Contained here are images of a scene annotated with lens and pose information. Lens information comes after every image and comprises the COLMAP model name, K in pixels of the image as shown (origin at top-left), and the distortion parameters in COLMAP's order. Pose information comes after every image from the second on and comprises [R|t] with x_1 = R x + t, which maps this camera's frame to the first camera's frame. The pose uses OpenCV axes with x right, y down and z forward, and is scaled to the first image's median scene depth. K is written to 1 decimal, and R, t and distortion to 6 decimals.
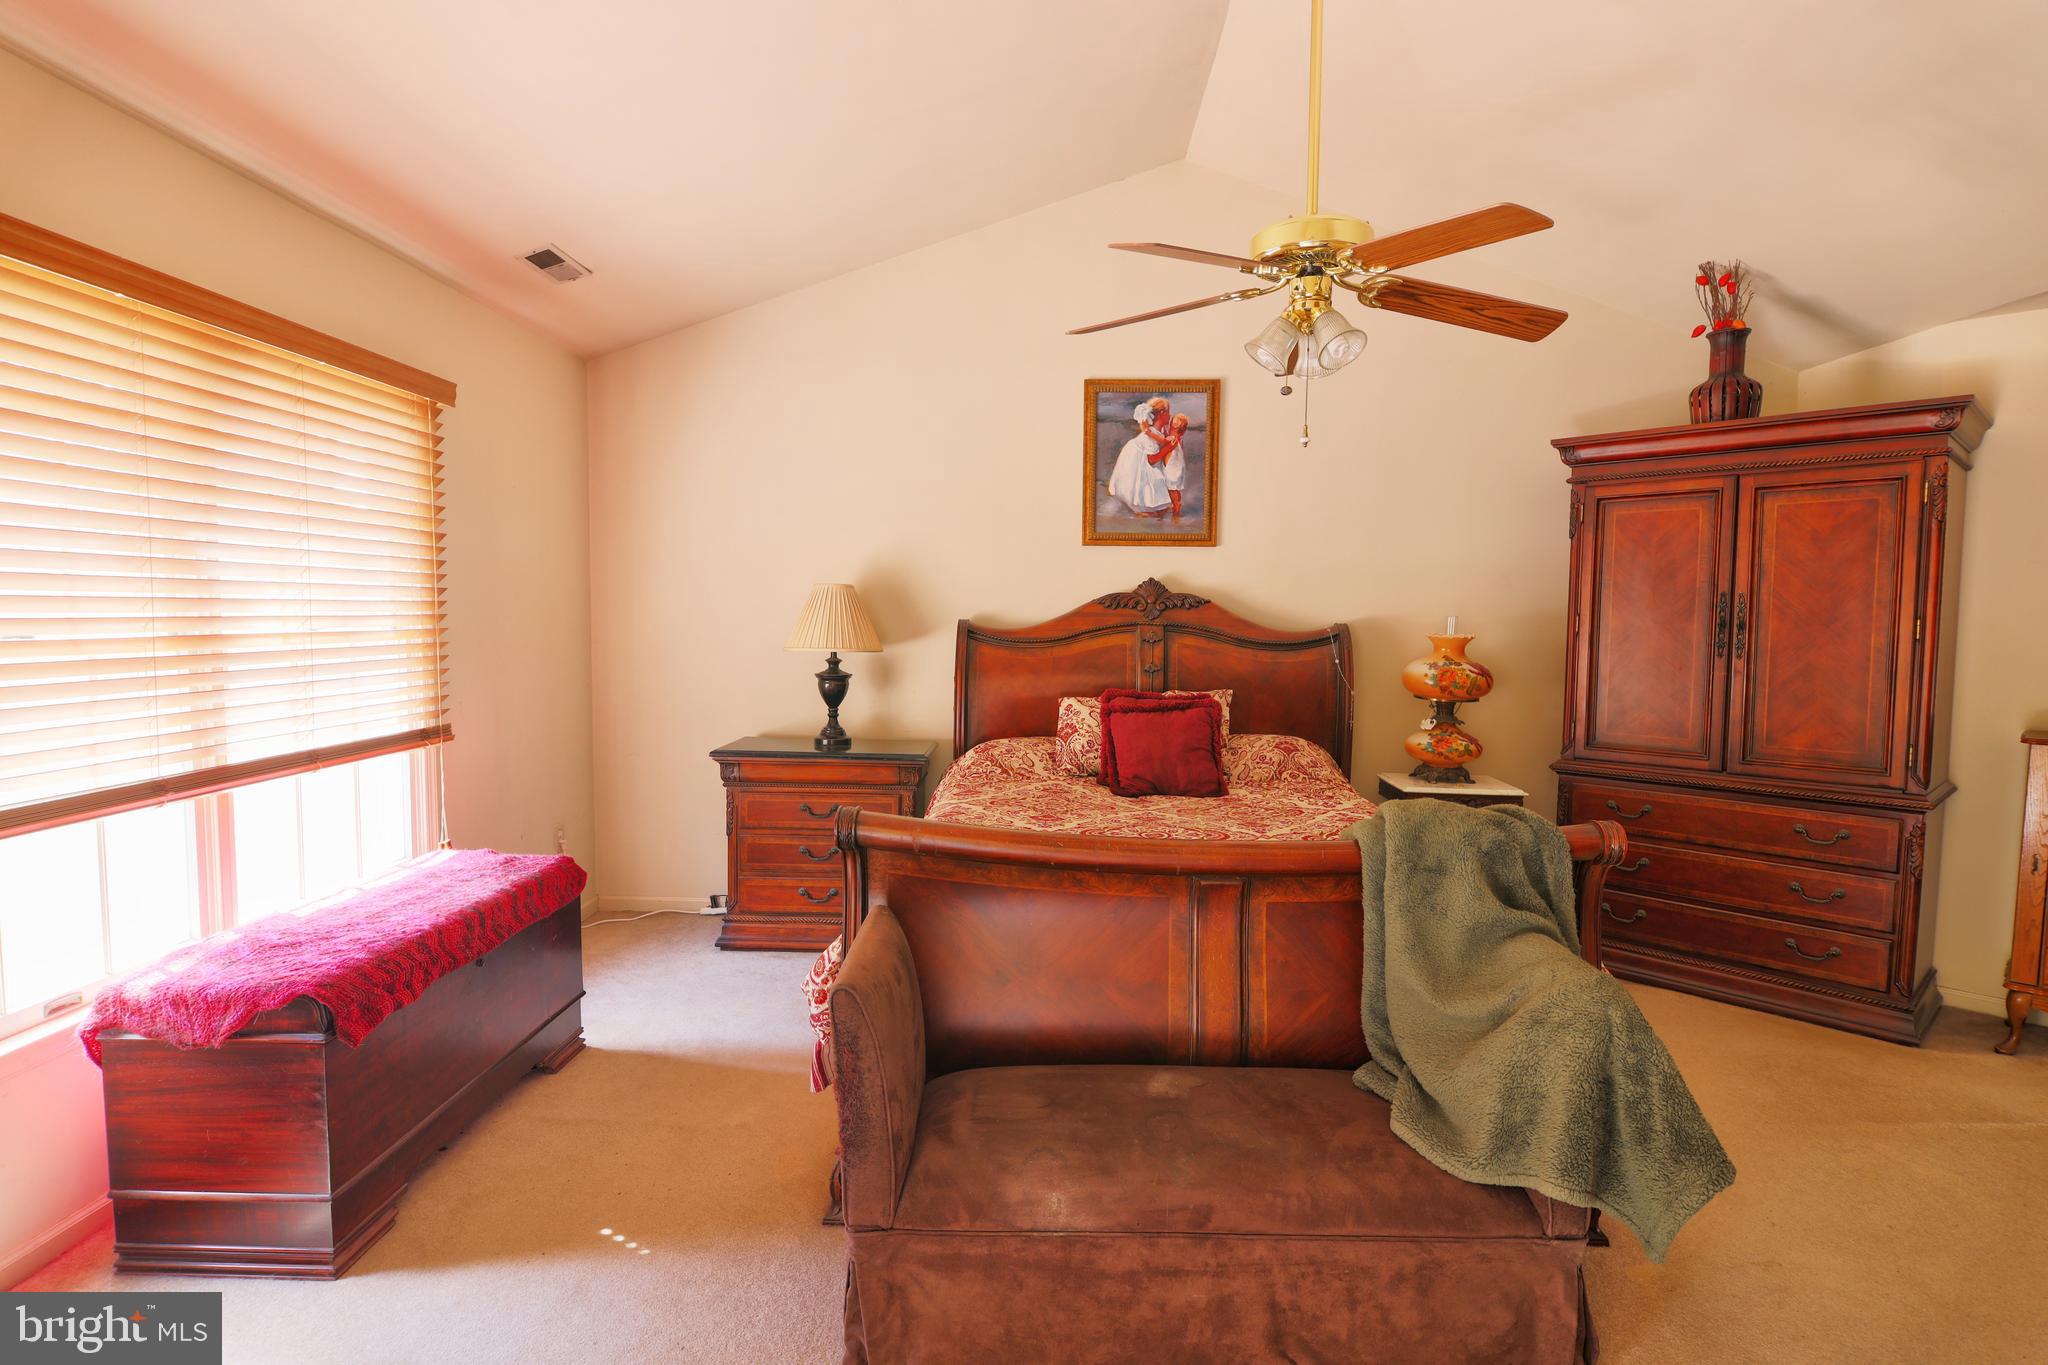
lens RADIAL K [[1067.6, 0, 1024.0], [0, 1067.6, 682.5], [0, 0, 1]] dist [-0.000862, -0.002806]
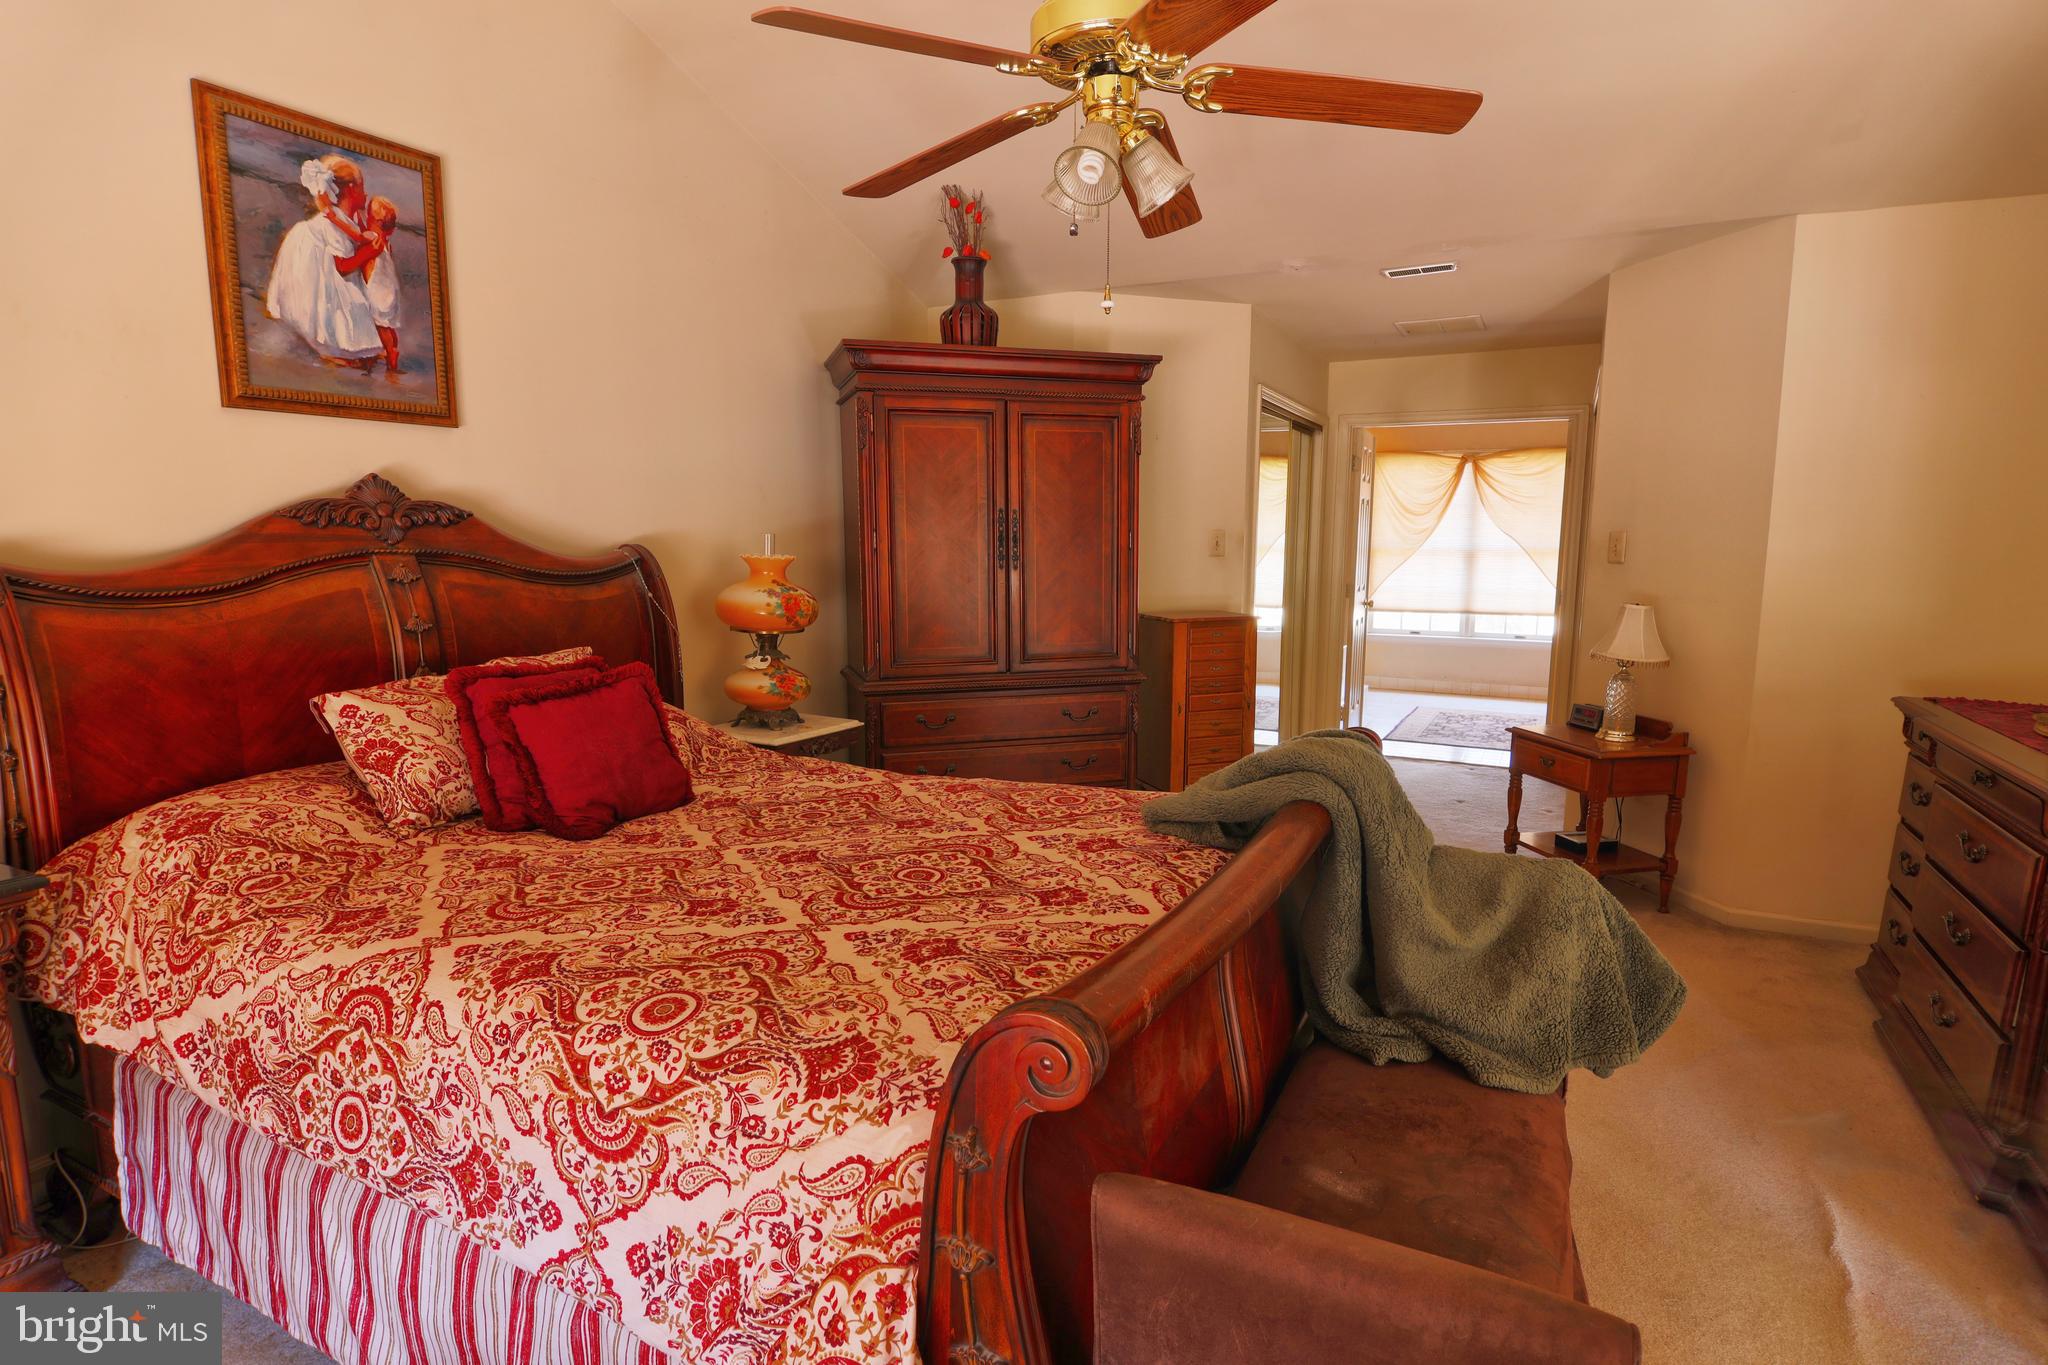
lens RADIAL K [[1067.6, 0, 1024.0], [0, 1067.6, 682.5], [0, 0, 1]] dist [-0.000862, -0.002806]
pose [[0.425525, -0.137515, 0.894438, -0.274312], [0.060332, 0.990499, 0.123581, -0.034805], [-0.902934, 0.001376, 0.429778, 0.422828]]
